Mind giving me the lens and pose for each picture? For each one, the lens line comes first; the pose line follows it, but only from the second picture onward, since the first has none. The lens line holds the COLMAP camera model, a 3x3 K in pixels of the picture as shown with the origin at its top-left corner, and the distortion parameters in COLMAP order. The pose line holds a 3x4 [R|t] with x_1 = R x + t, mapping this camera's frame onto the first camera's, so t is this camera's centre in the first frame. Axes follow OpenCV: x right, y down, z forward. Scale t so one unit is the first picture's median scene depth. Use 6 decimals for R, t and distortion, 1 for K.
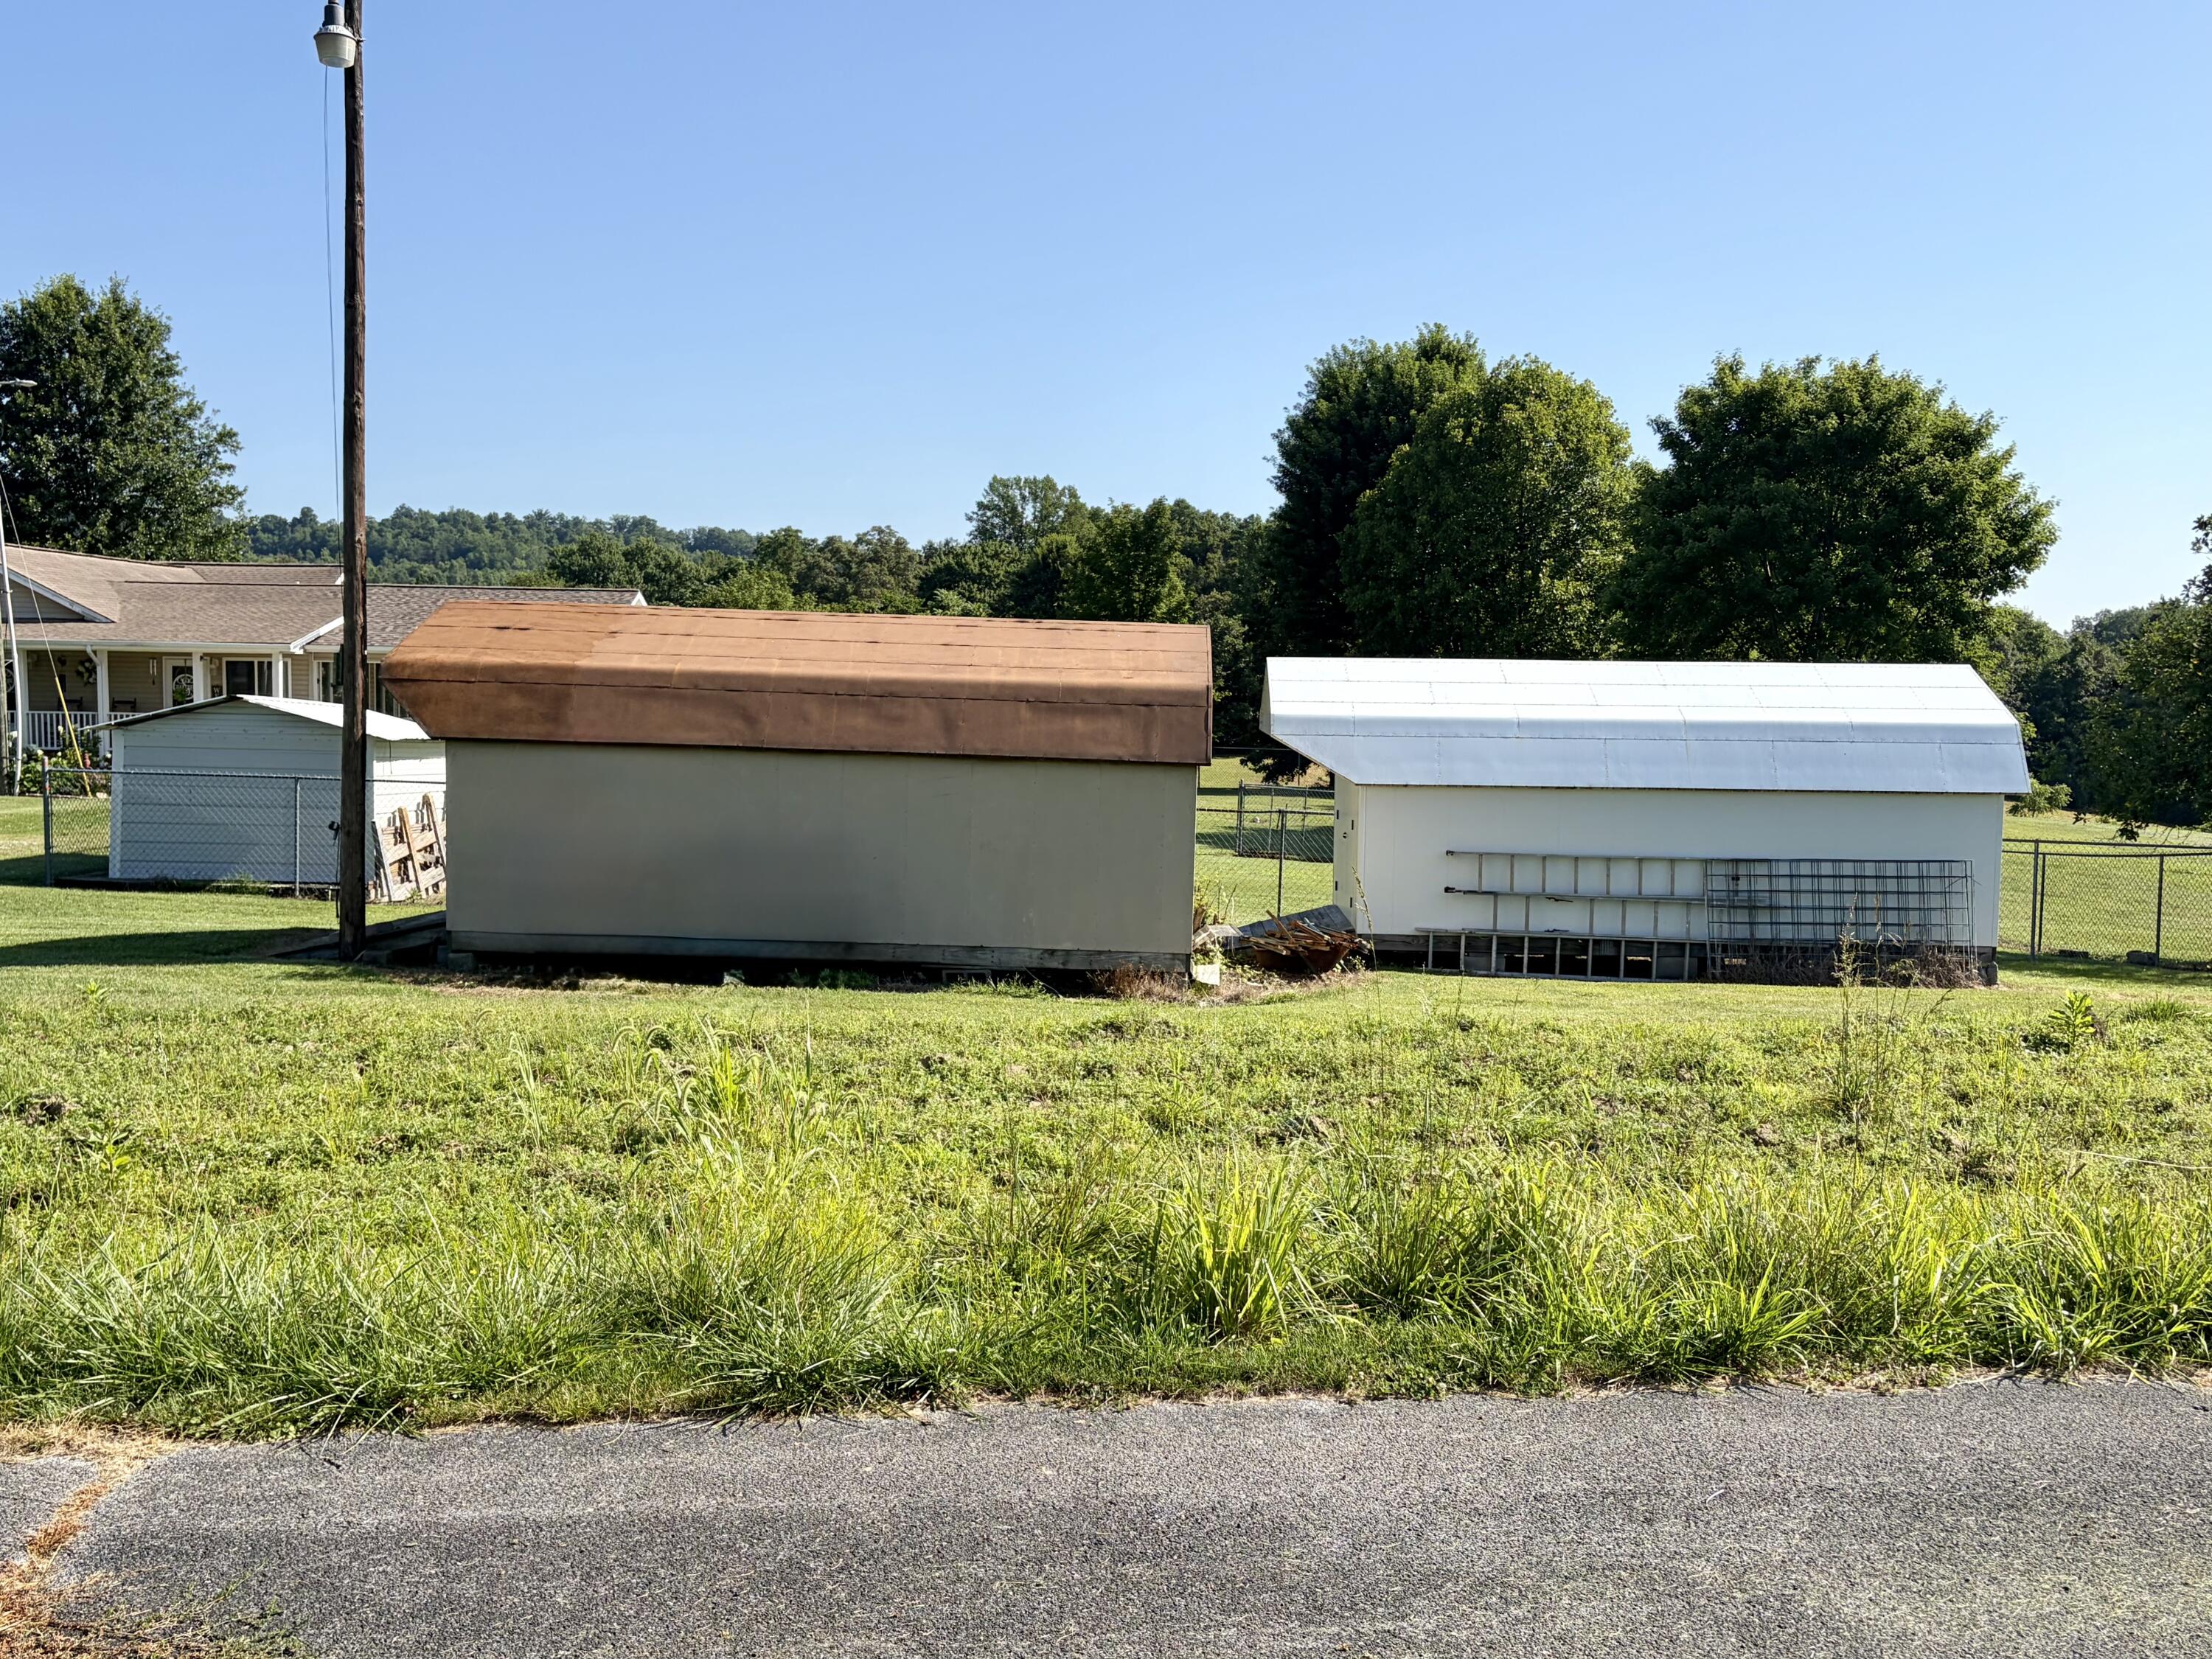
lens RADIAL K [[1977.5, 0, 1116.8], [0, 1977.5, 825.5], [0, 0, 1]] dist [0.047010, -0.040064]
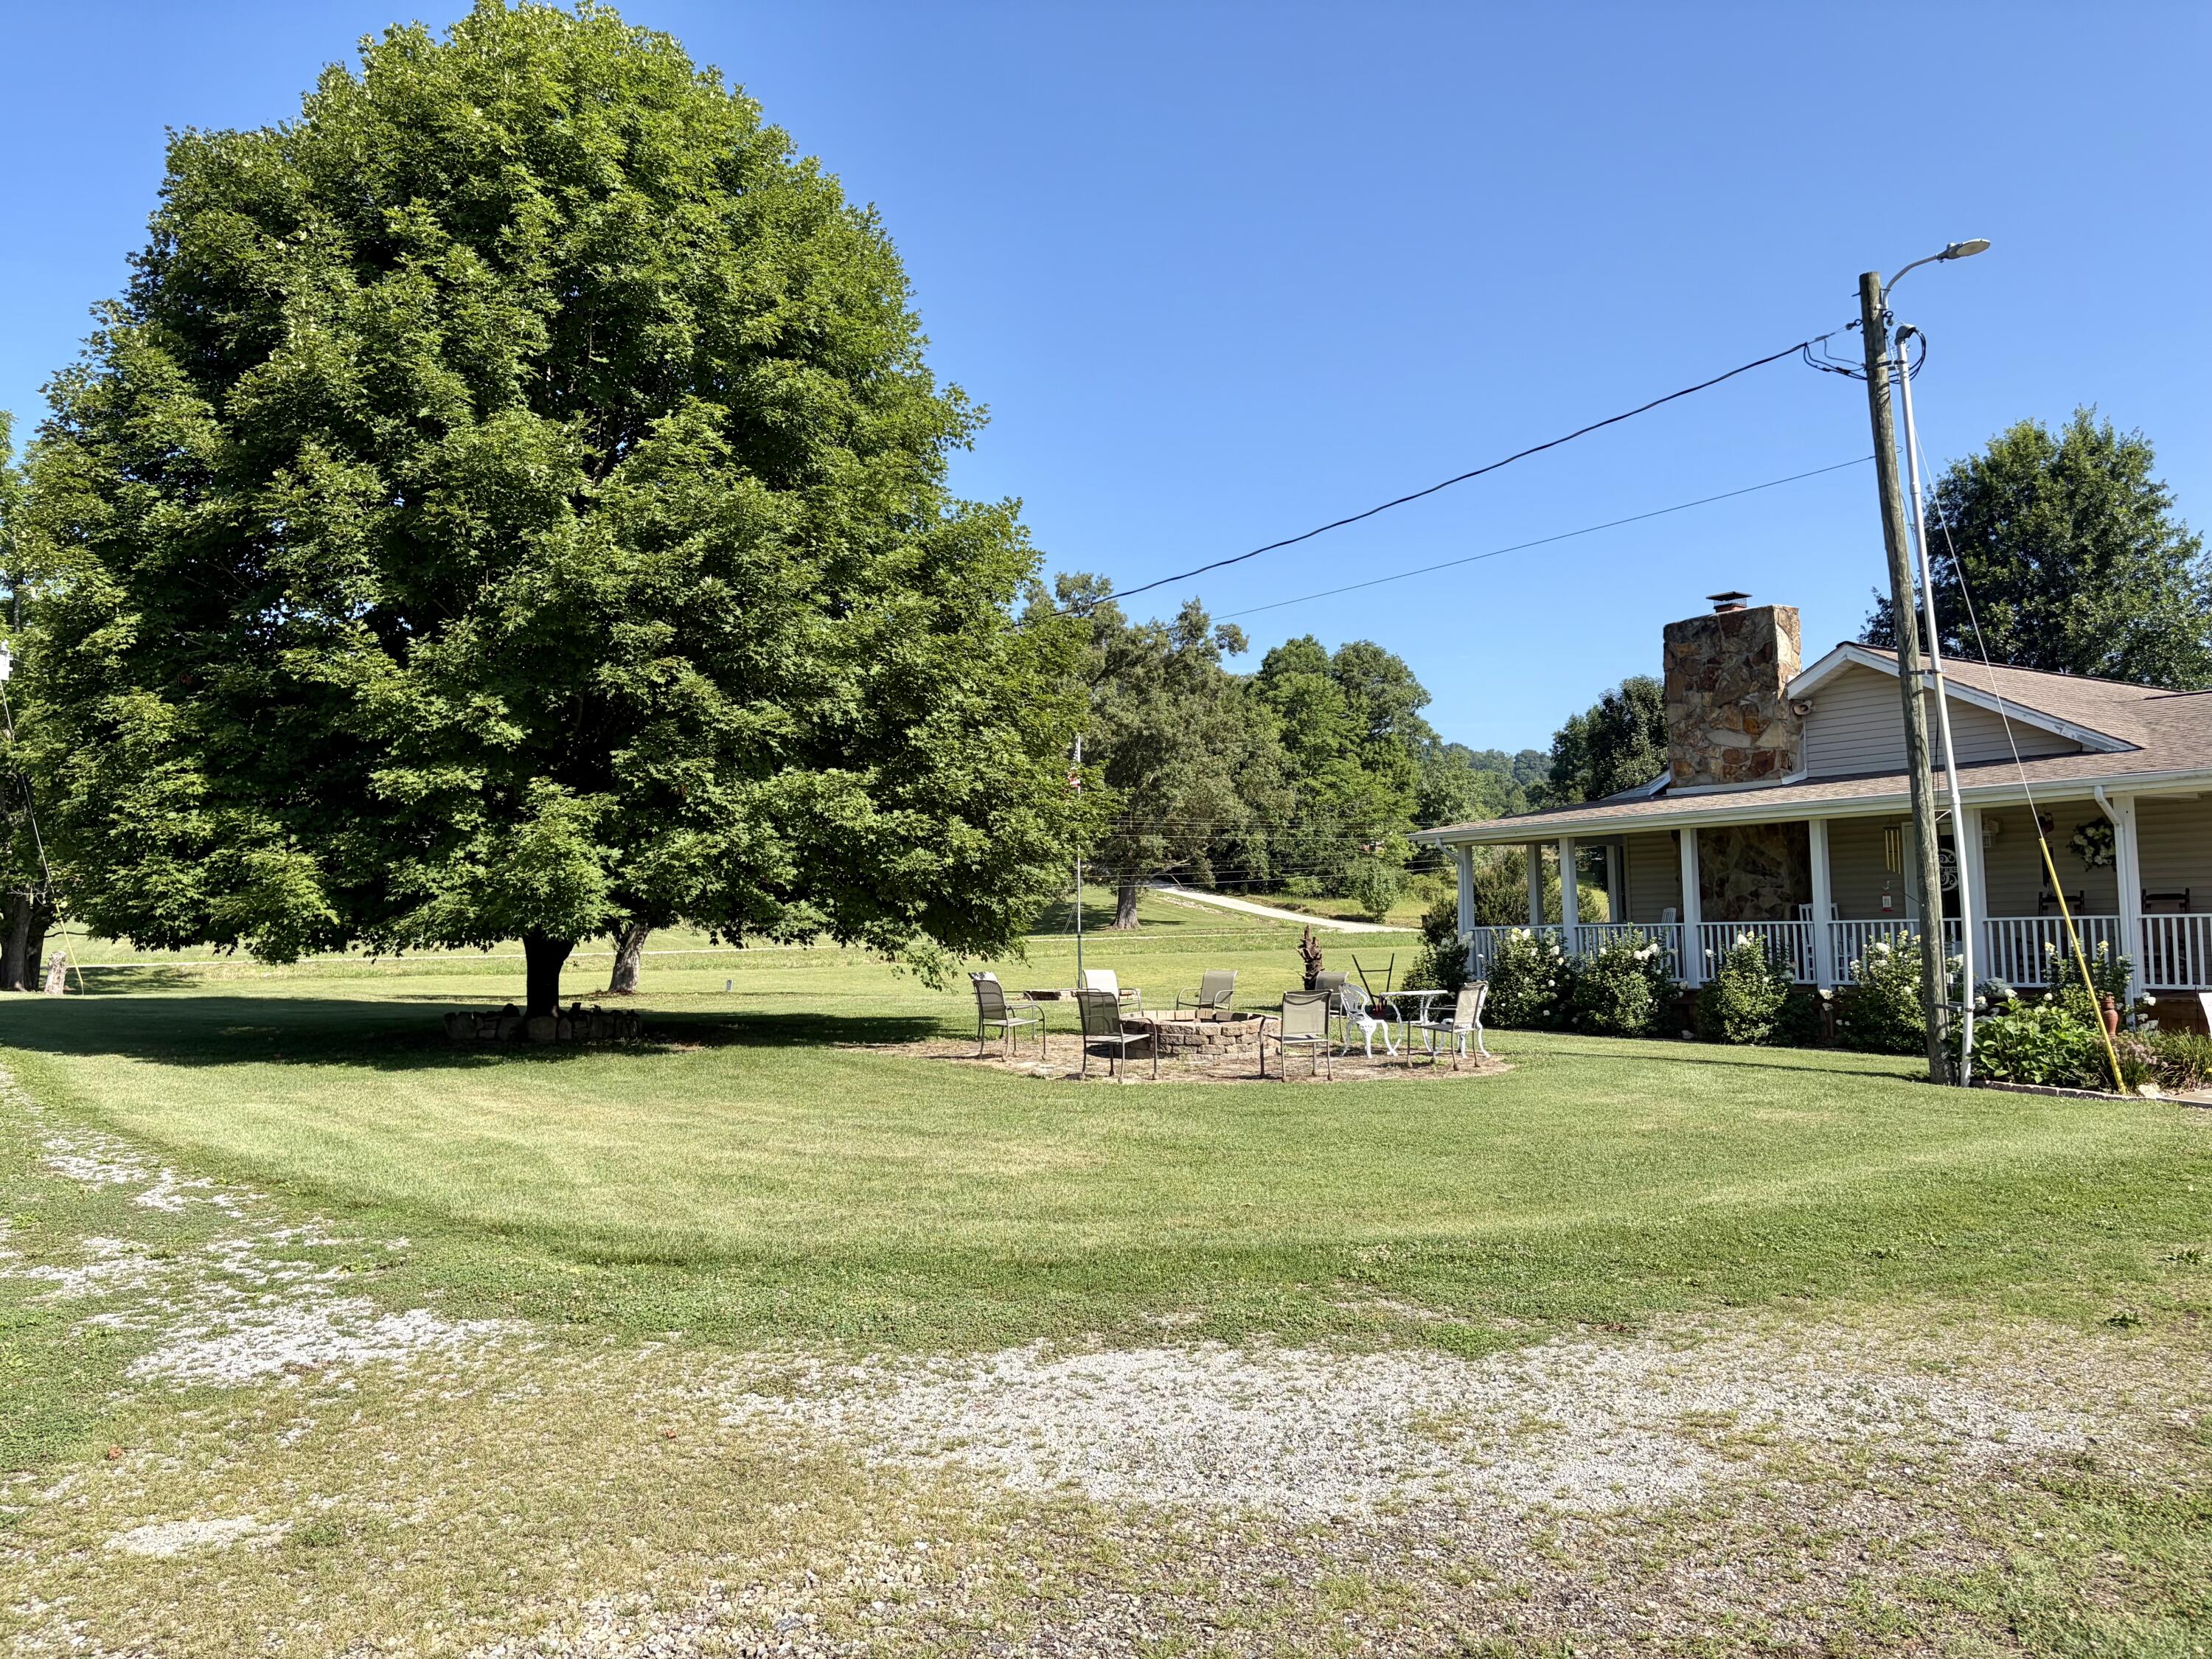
lens RADIAL K [[1646.3, 0, 1112.1], [0, 1646.3, 826.3], [0, 0, 1]] dist [0.061572, -0.074736]
pose [[0.553125, -0.078444, -0.829397, -0.166231], [-0.028913, 0.993150, -0.113214, -0.013063], [0.832596, 0.086602, 0.547068, 0.307062]]
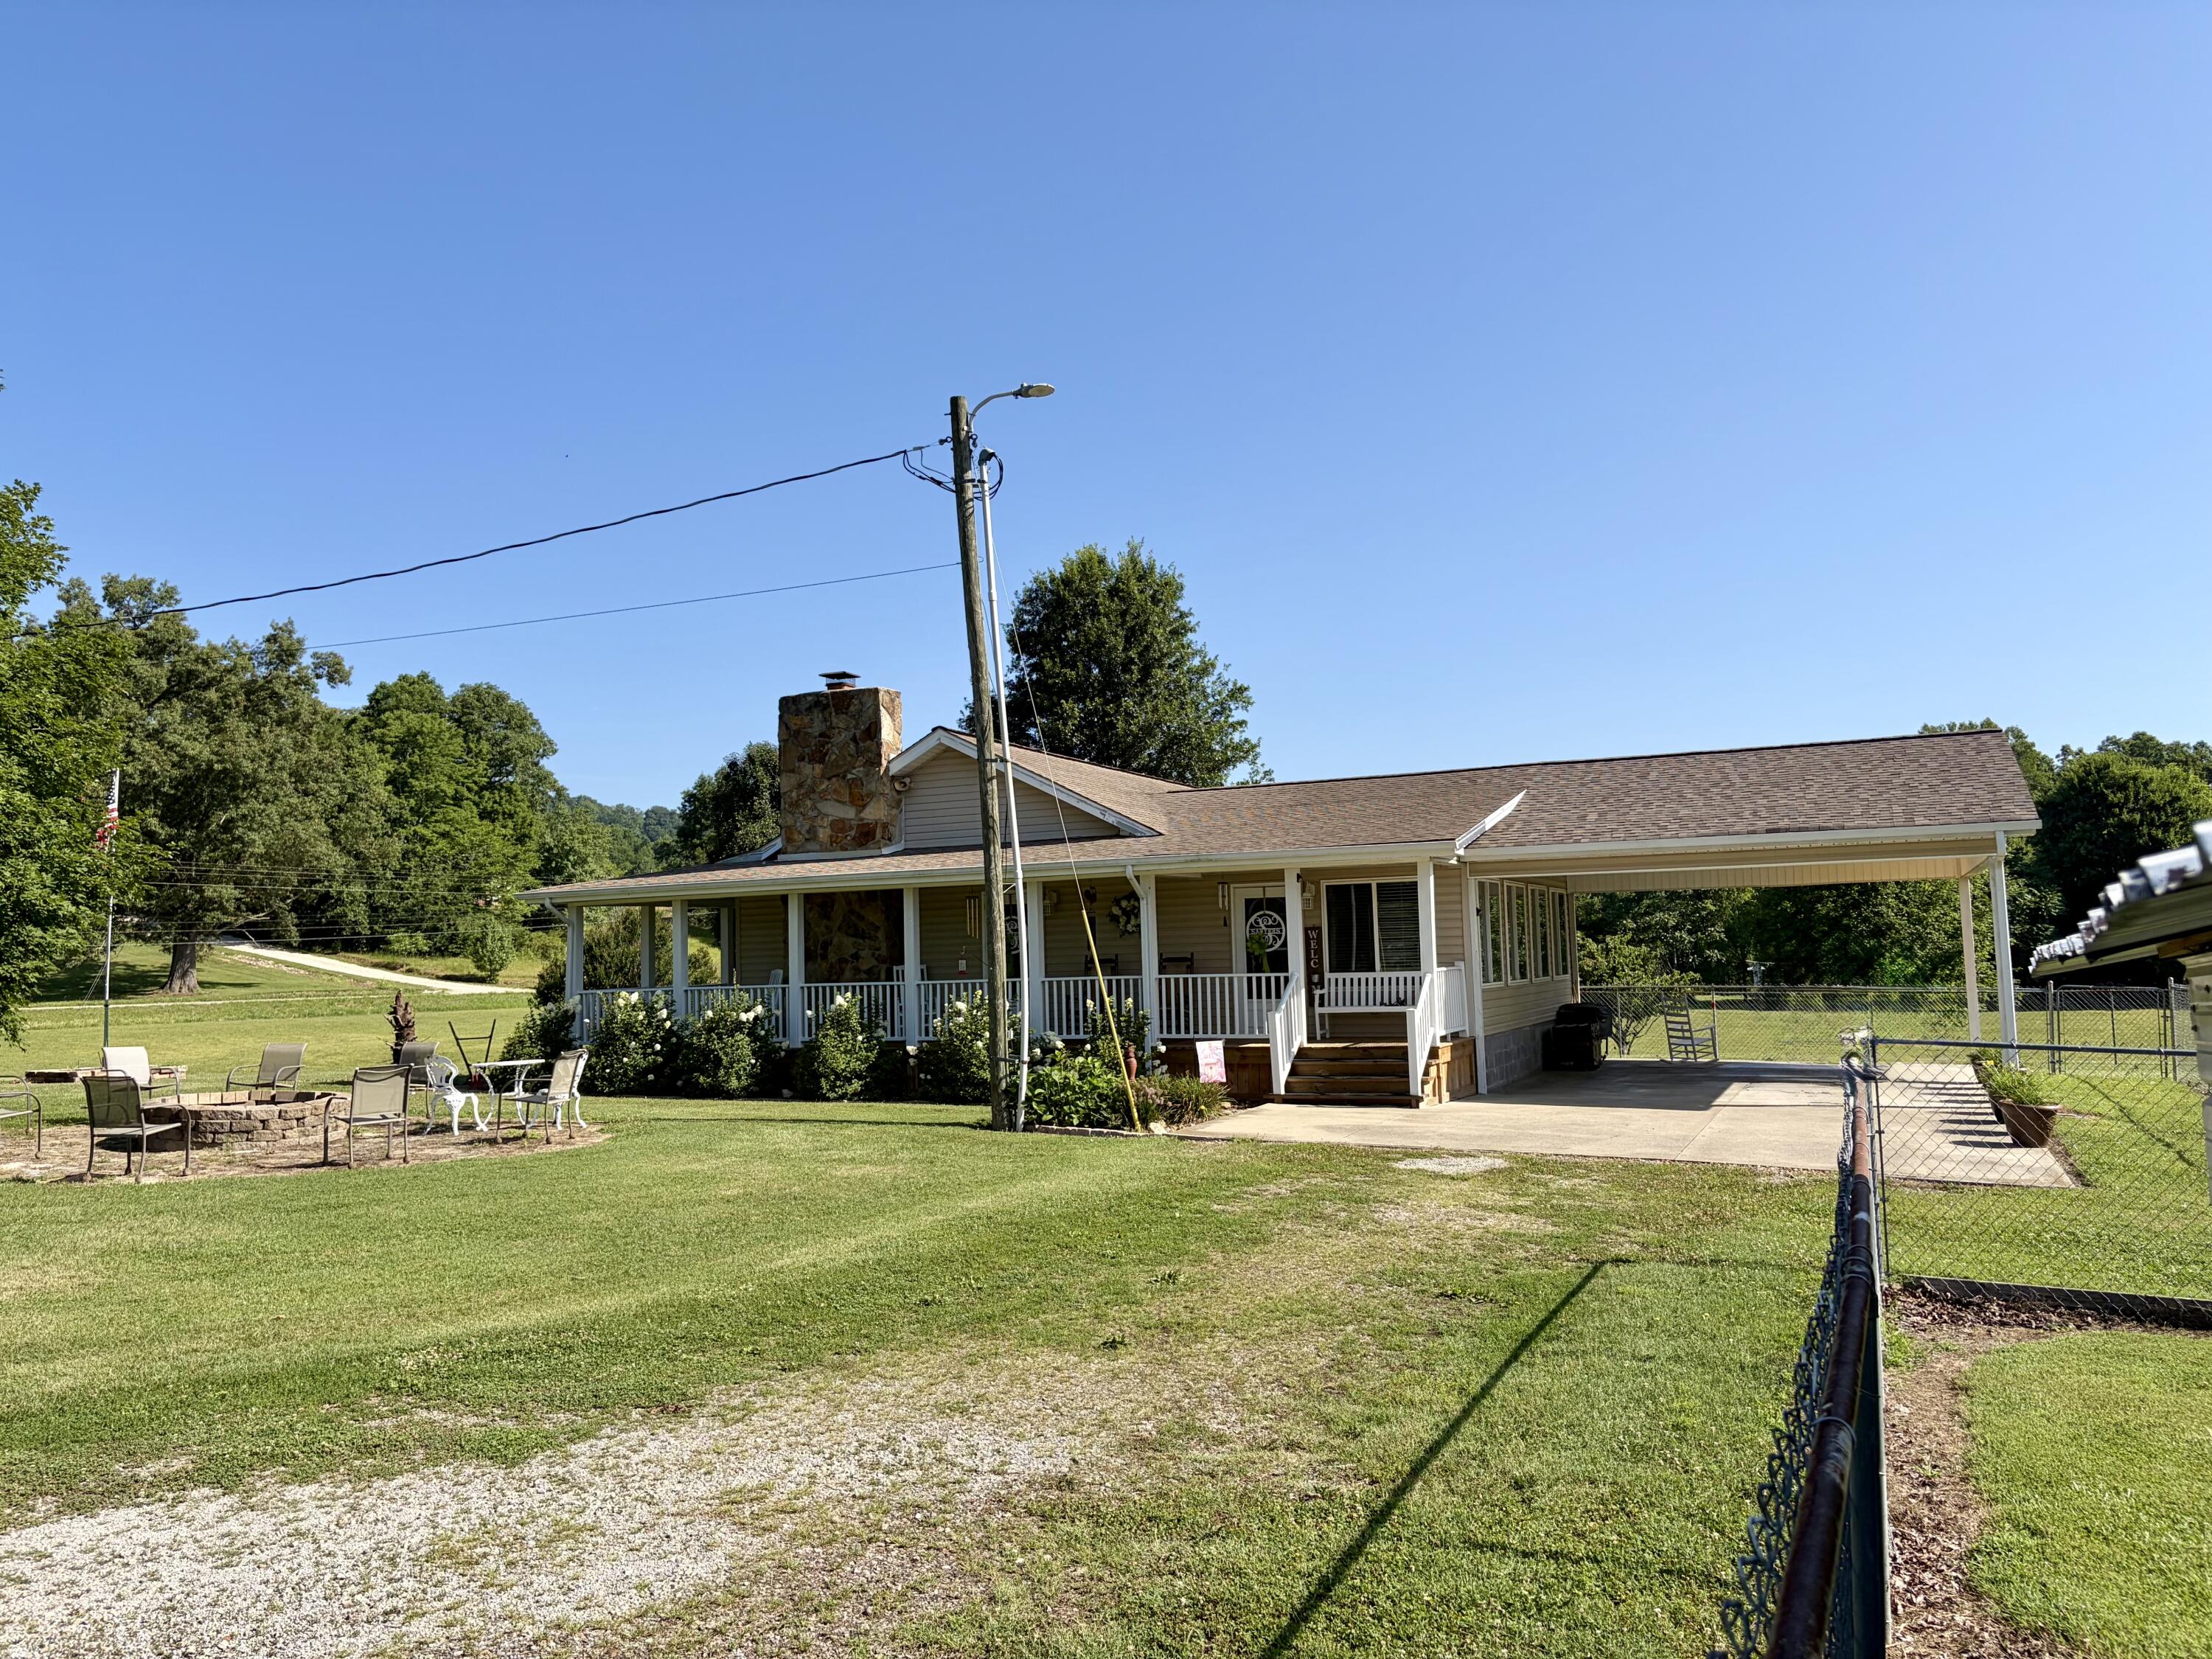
lens RADIAL K [[1646.3, 0, 1106.5], [0, 1646.3, 826.6], [0, 0, 1]] dist [0.061572, -0.074736]
pose [[0.890580, -0.075677, -0.448487, -0.164895], [0.006659, 0.988124, -0.153511, -0.014002], [0.454778, 0.133728, 0.880508, 0.309380]]
